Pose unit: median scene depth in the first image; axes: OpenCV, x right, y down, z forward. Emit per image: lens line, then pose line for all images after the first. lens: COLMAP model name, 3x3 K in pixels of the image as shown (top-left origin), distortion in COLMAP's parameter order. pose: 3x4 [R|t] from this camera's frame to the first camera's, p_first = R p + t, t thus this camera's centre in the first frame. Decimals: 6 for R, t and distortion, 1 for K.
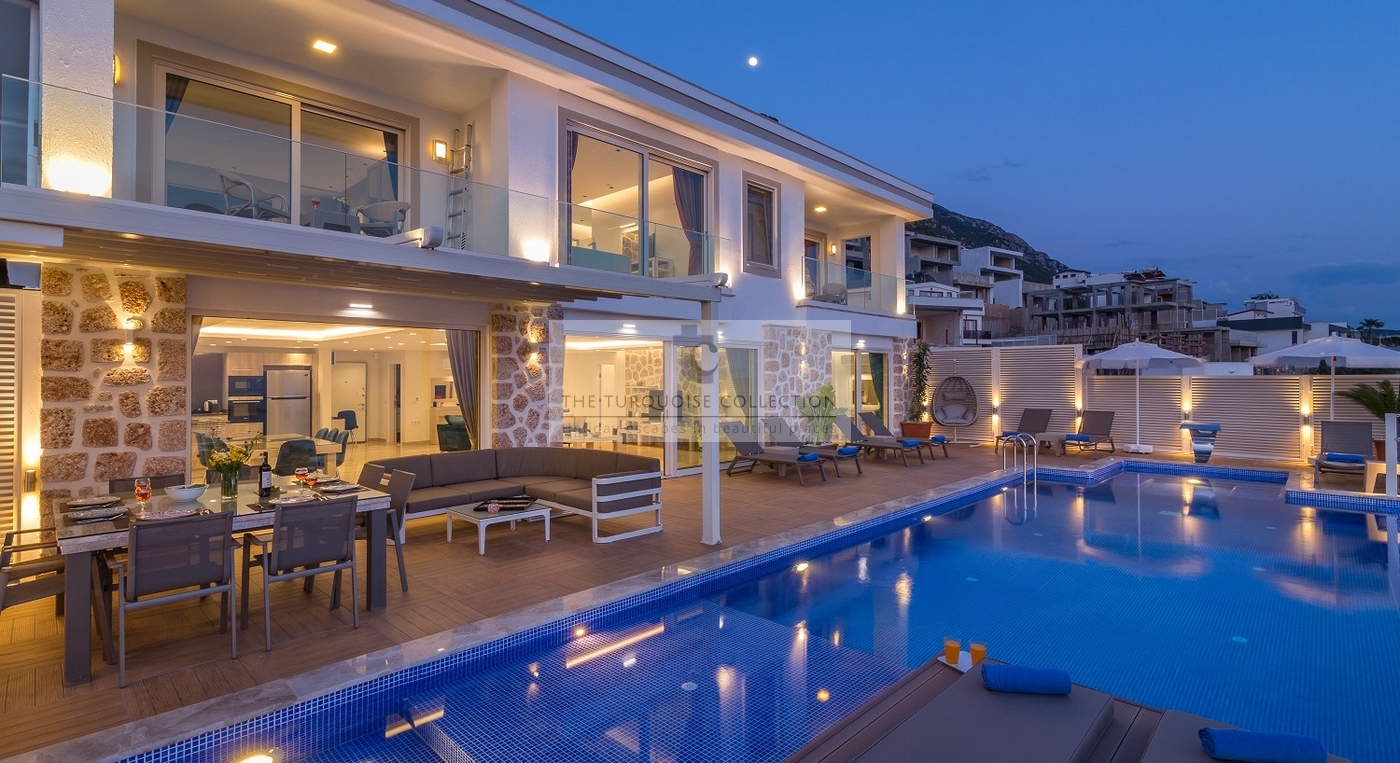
lens RADIAL K [[652.5, 0, 700.0], [0, 652.5, 381.5], [0, 0, 1]] dist [-0.000890, -0.000418]
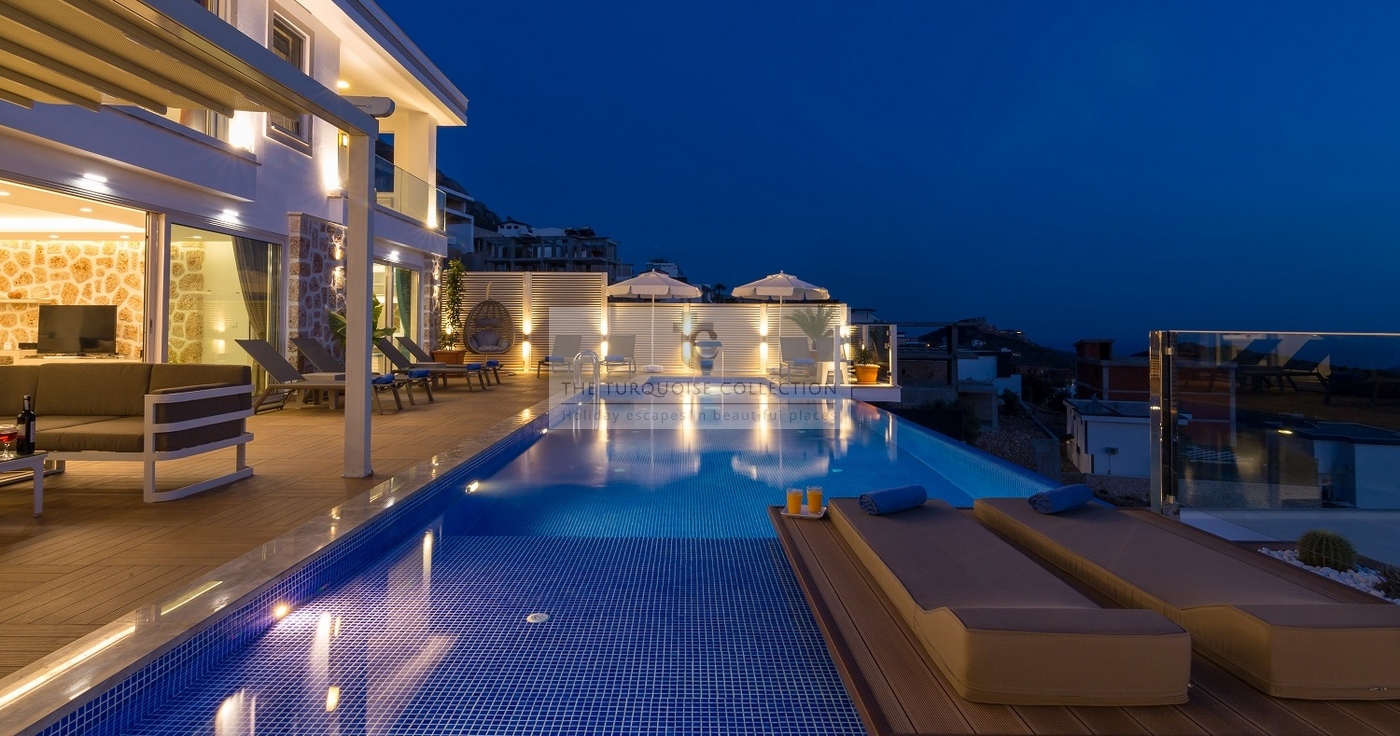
lens RADIAL K [[711.6, 0, 697.0], [0, 711.6, 315.8], [0, 0, 1]] dist [0.000915, -0.000017]
pose [[0.712675, 0.019442, 0.701224, -0.105257], [-0.003884, 0.999710, -0.023771, 0.036142], [-0.701483, 0.014218, 0.712544, 0.073846]]
